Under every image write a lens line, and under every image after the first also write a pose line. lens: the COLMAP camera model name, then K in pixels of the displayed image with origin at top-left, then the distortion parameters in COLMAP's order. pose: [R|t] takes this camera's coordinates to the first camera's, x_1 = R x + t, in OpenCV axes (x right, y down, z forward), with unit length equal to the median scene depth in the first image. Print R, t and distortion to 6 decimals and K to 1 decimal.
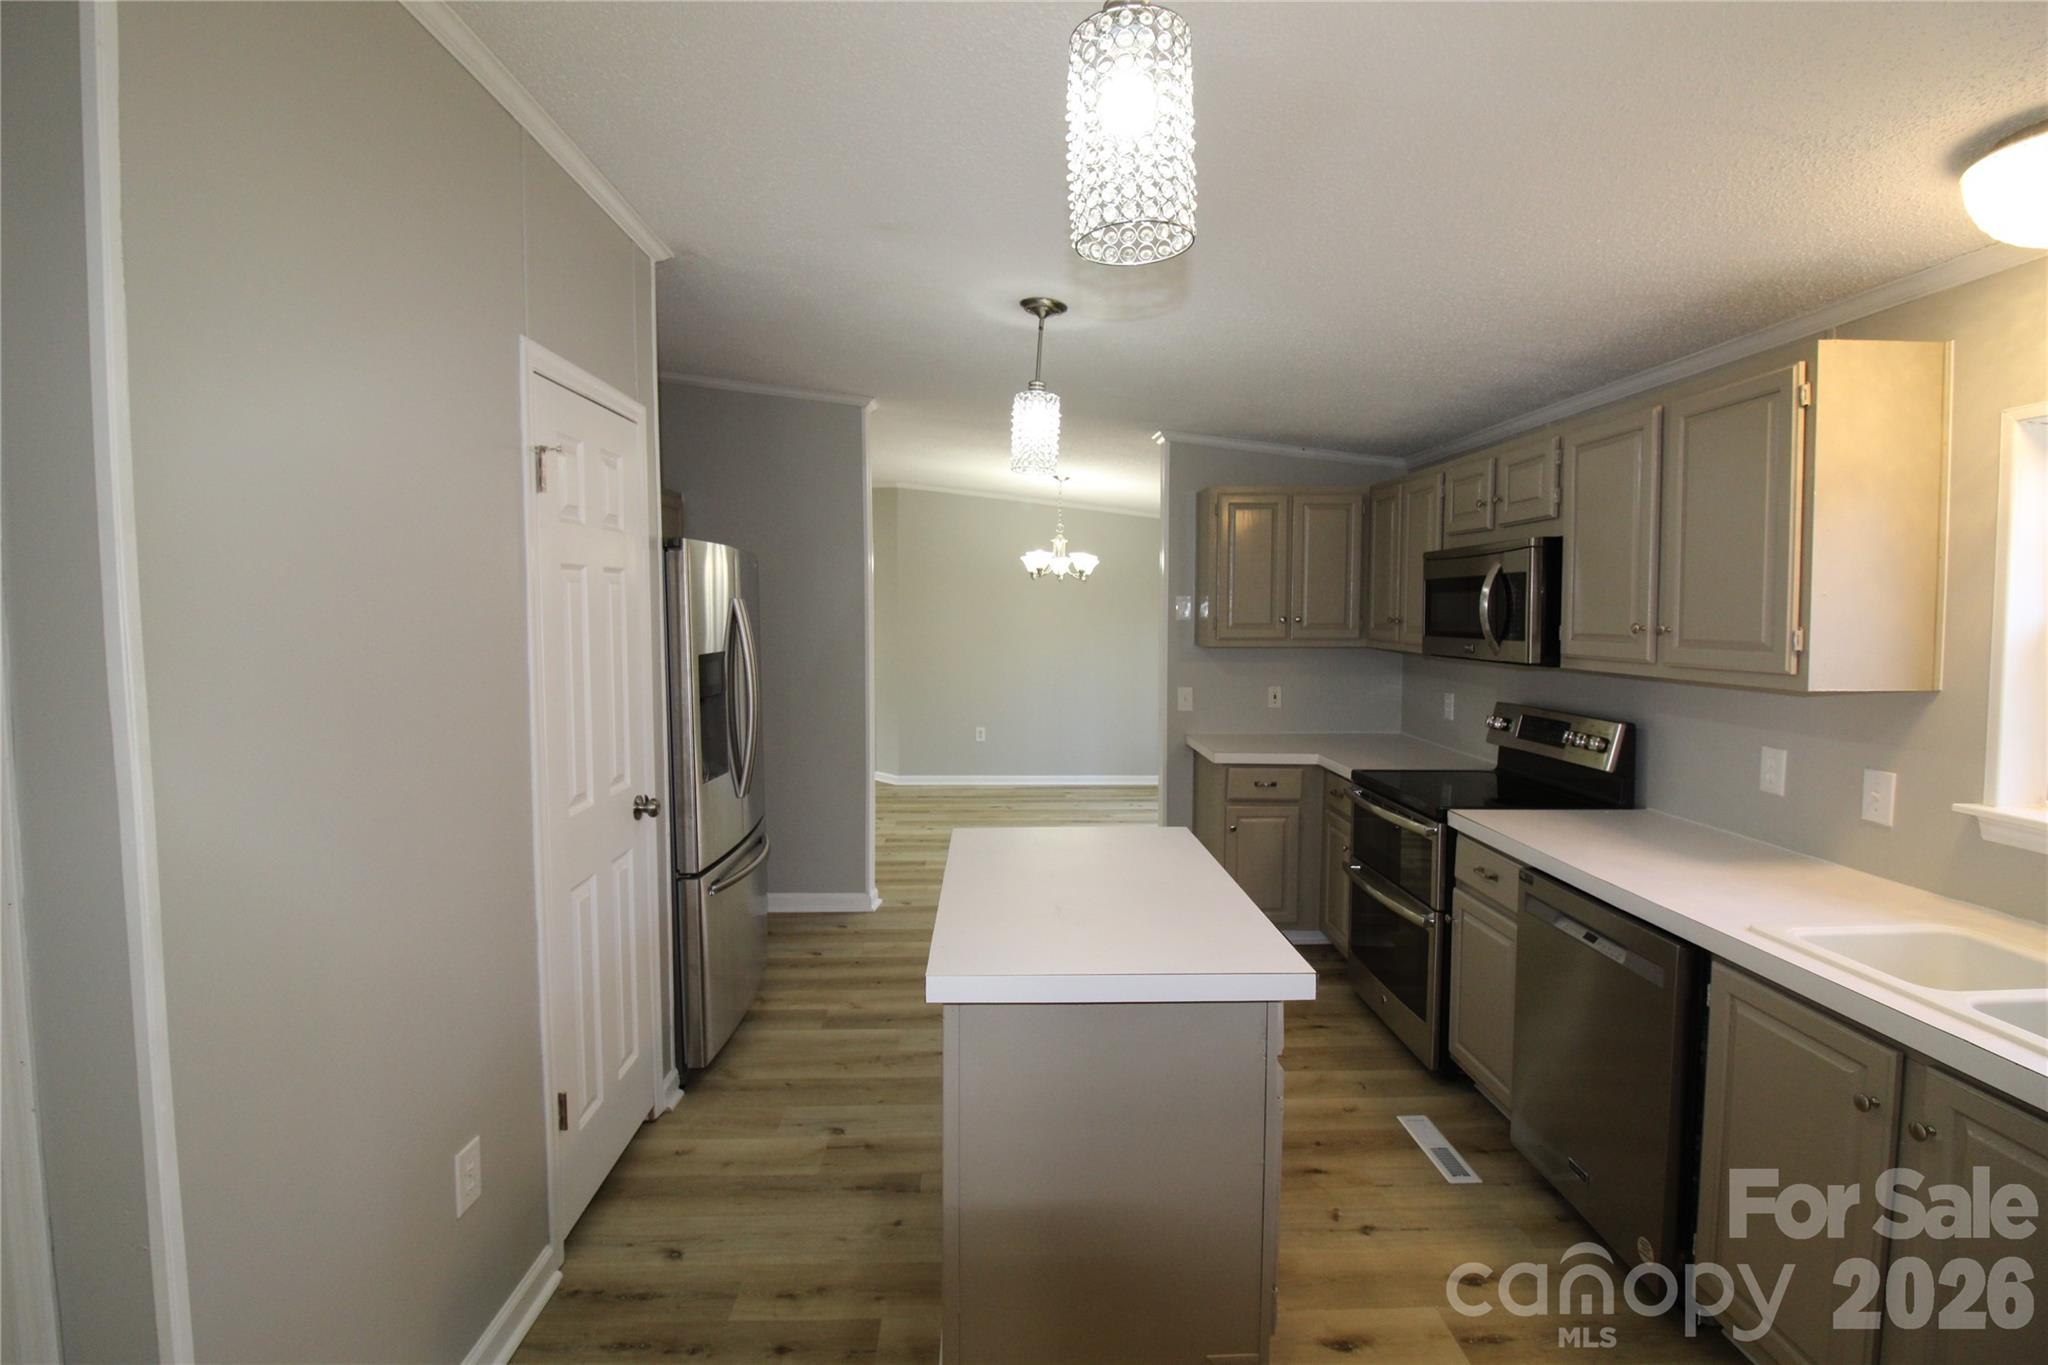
lens RADIAL K [[945.3, 0, 1017.0], [0, 945.3, 667.1], [0, 0, 1]] dist [-0.002534, -0.012368]
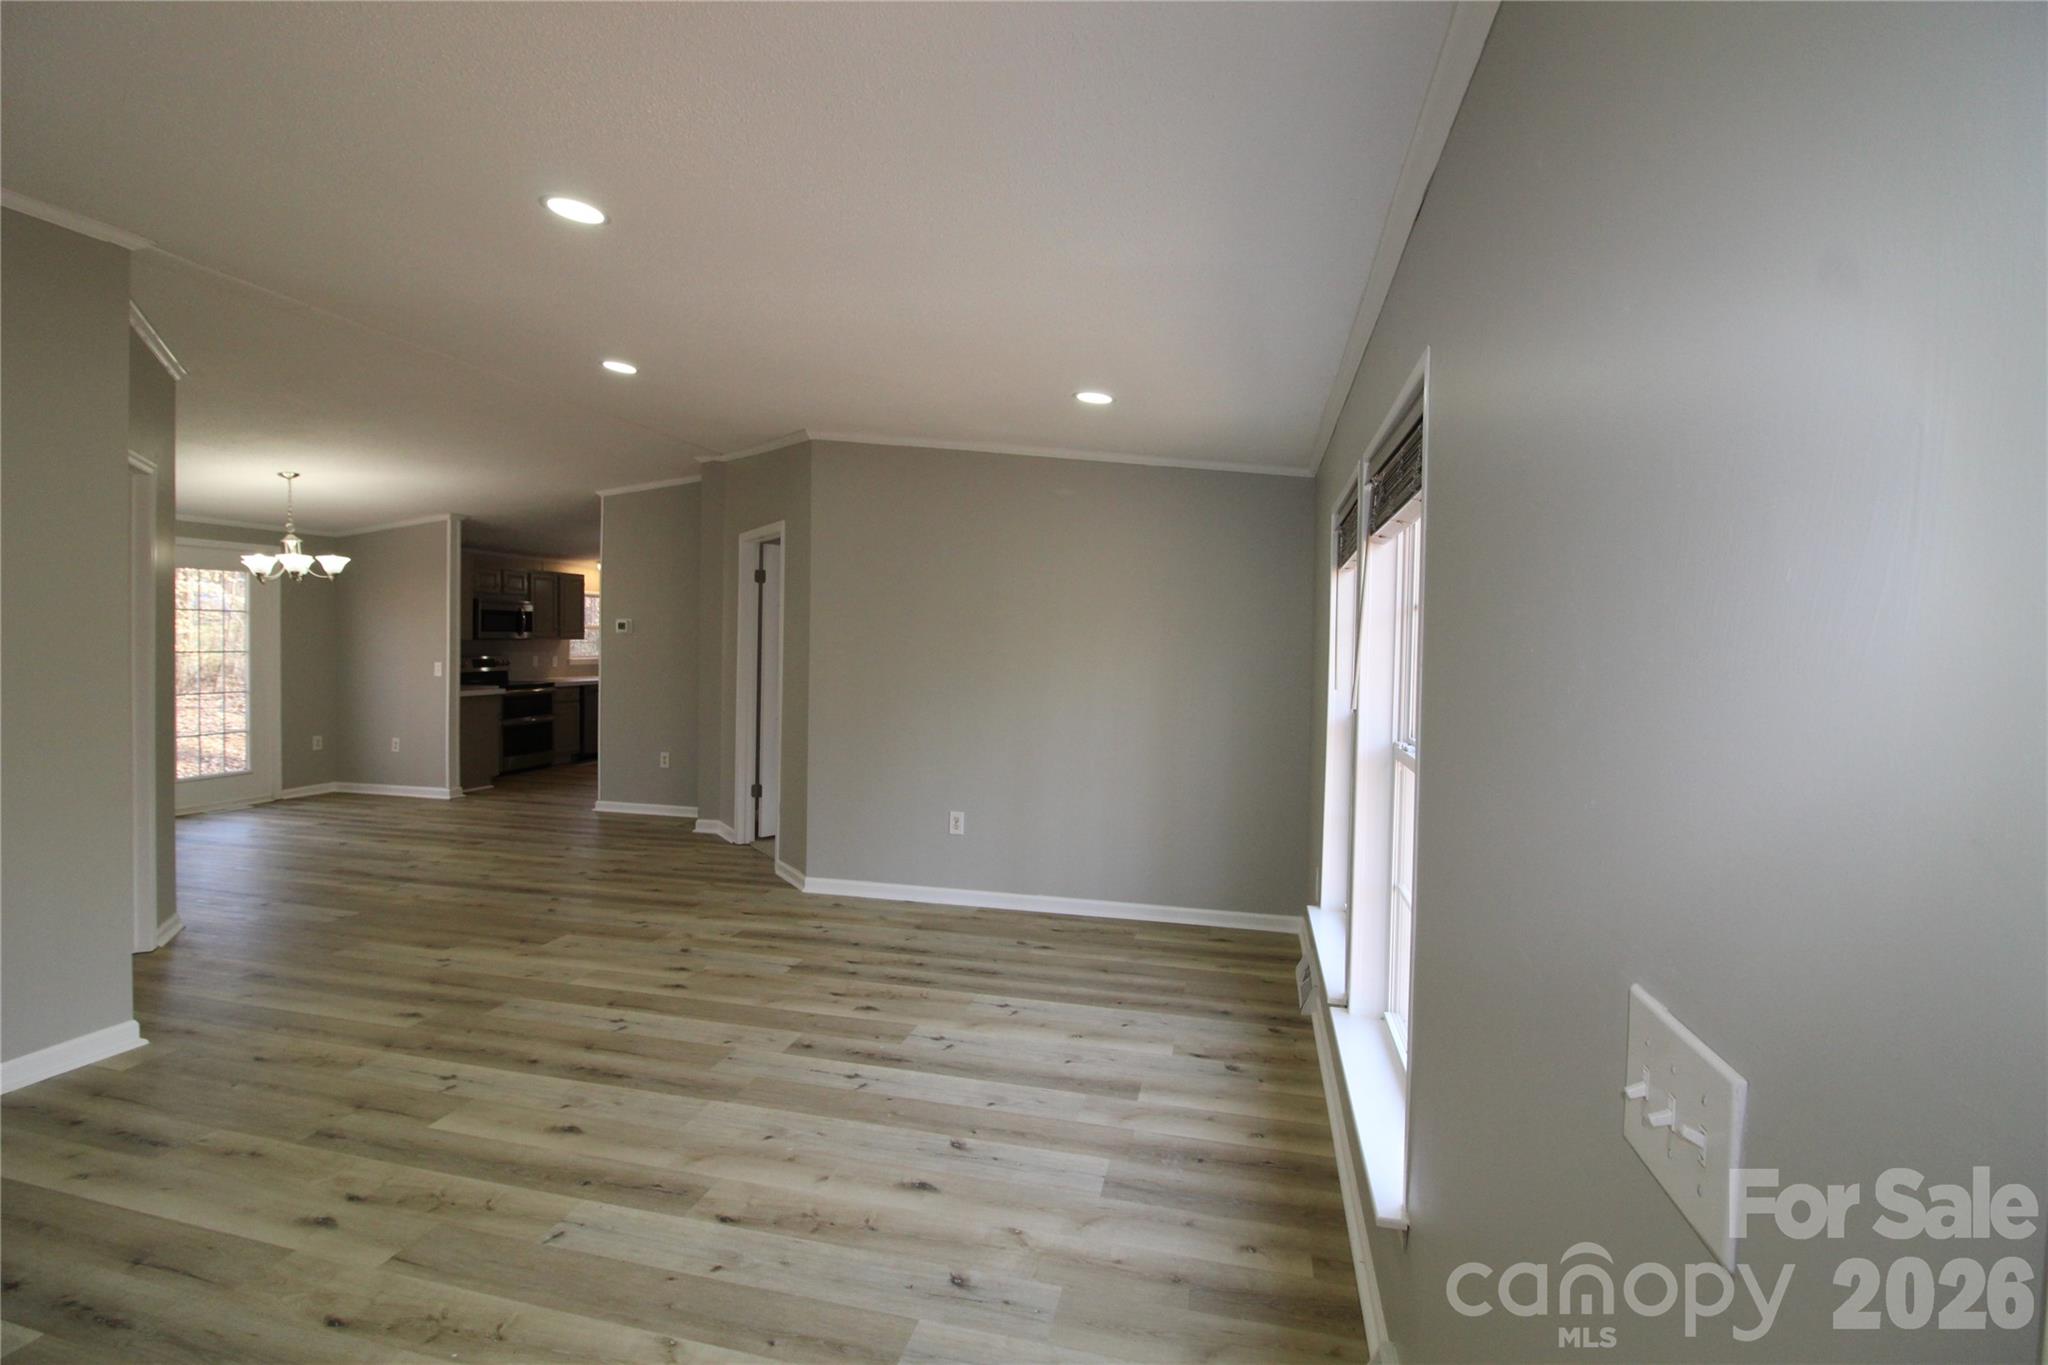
lens RADIAL K [[945.3, 0, 1019.8], [0, 945.3, 666.5], [0, 0, 1]] dist [-0.002534, -0.012368]
pose [[-0.966246, -0.026337, 0.256271, -1.682884], [-0.004120, 0.996213, 0.086848, -0.171406], [-0.257588, 0.082861, -0.962696, 3.192447]]
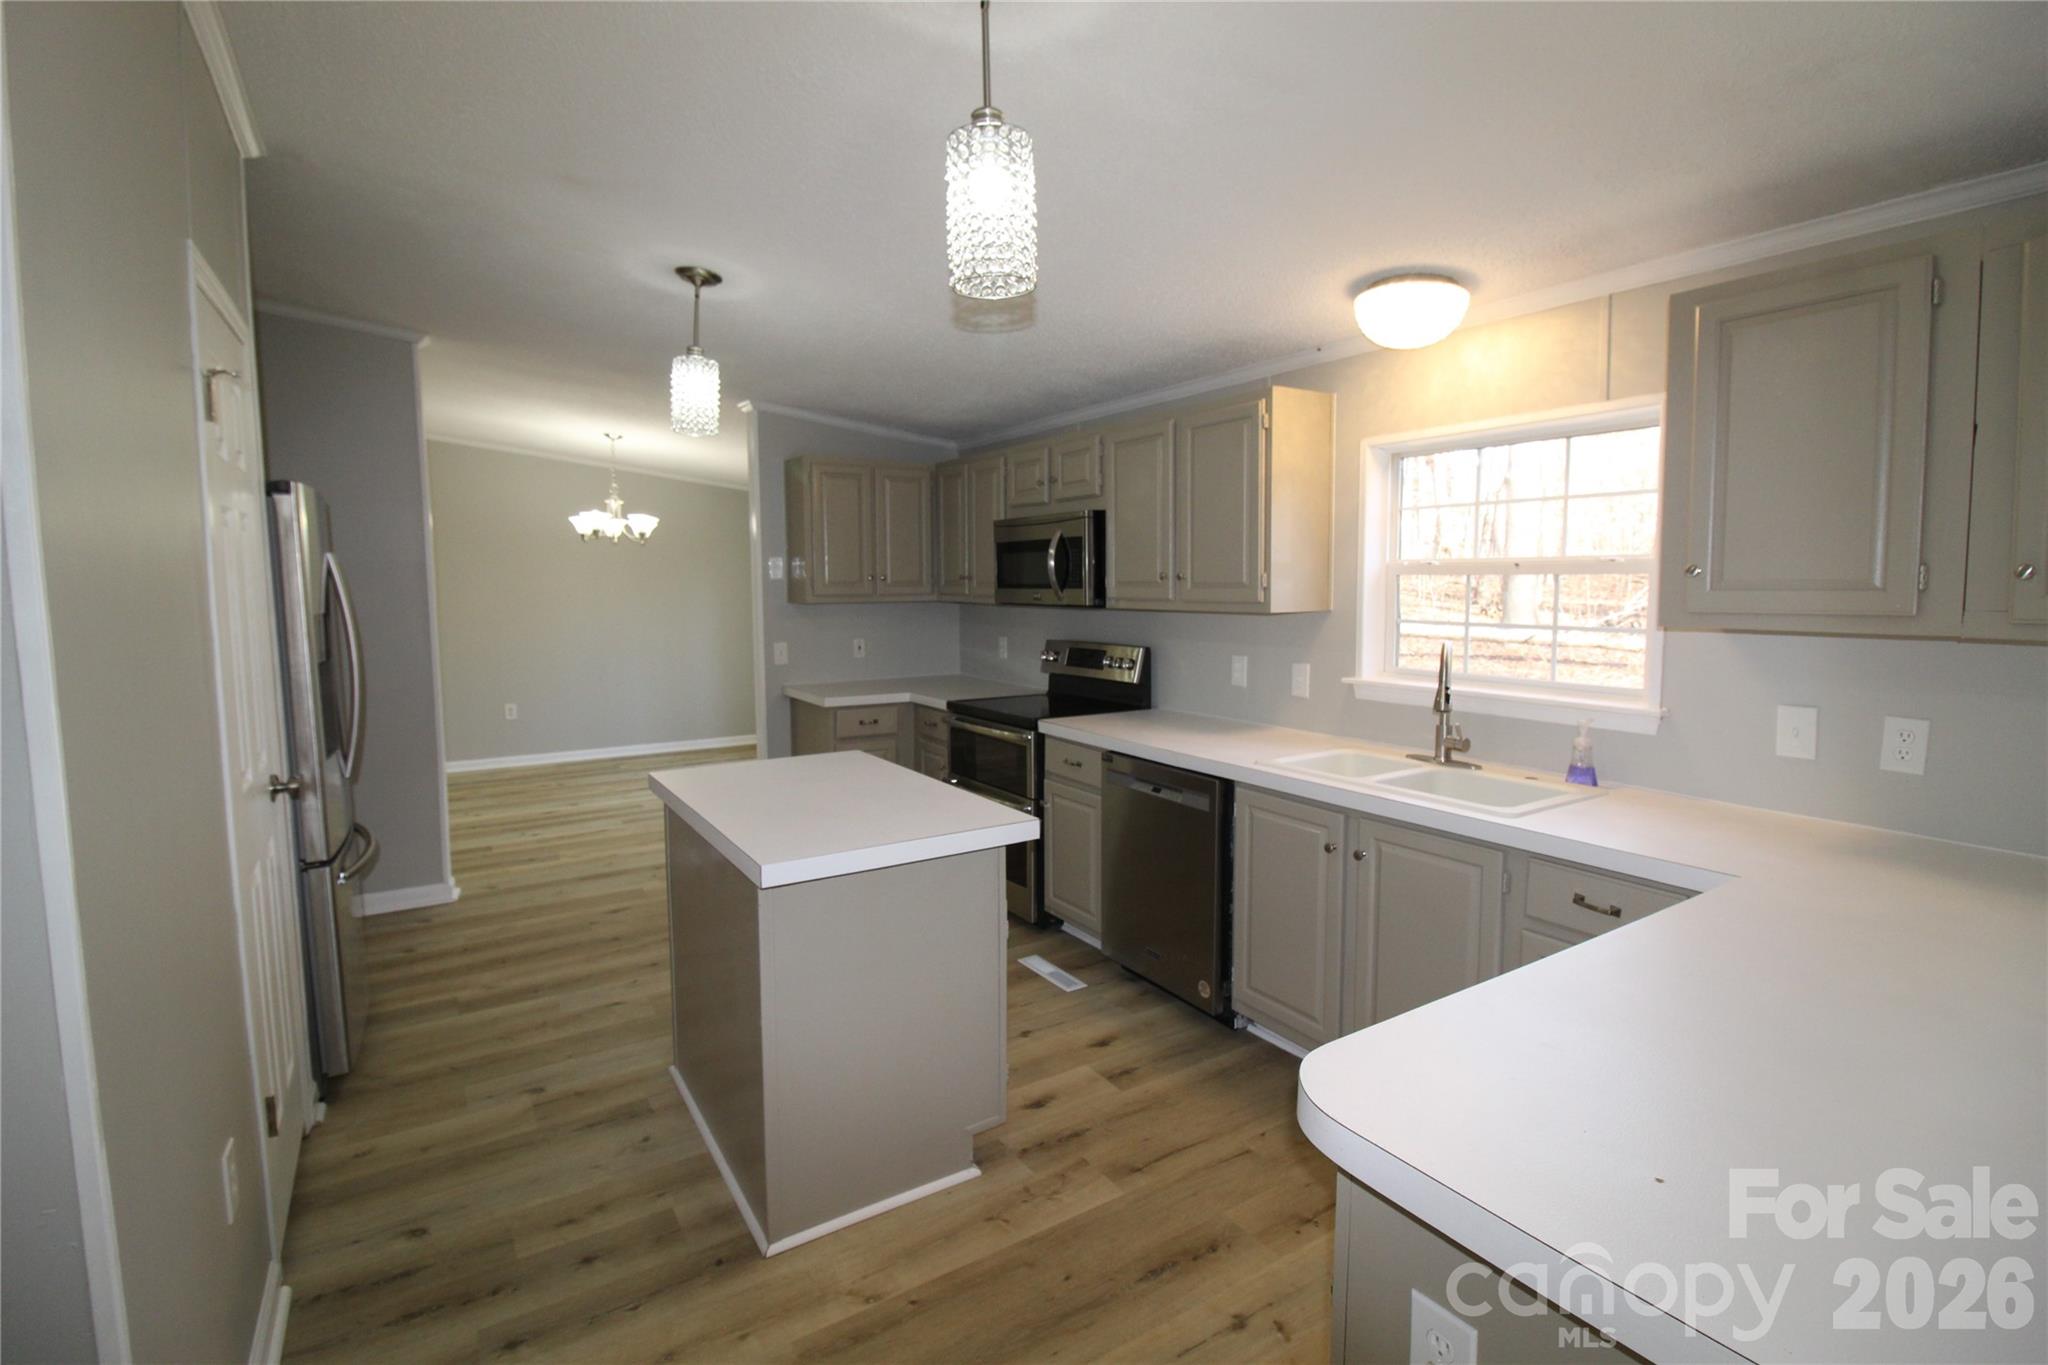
lens RADIAL K [[945.3, 0, 1018.8], [0, 945.3, 664.1], [0, 0, 1]] dist [-0.002534, -0.012368]
pose [[0.858291, -0.052229, 0.510498, -0.186088], [0.037767, 0.998538, 0.038663, 0.019884], [-0.511771, -0.013904, 0.859009, -0.079539]]
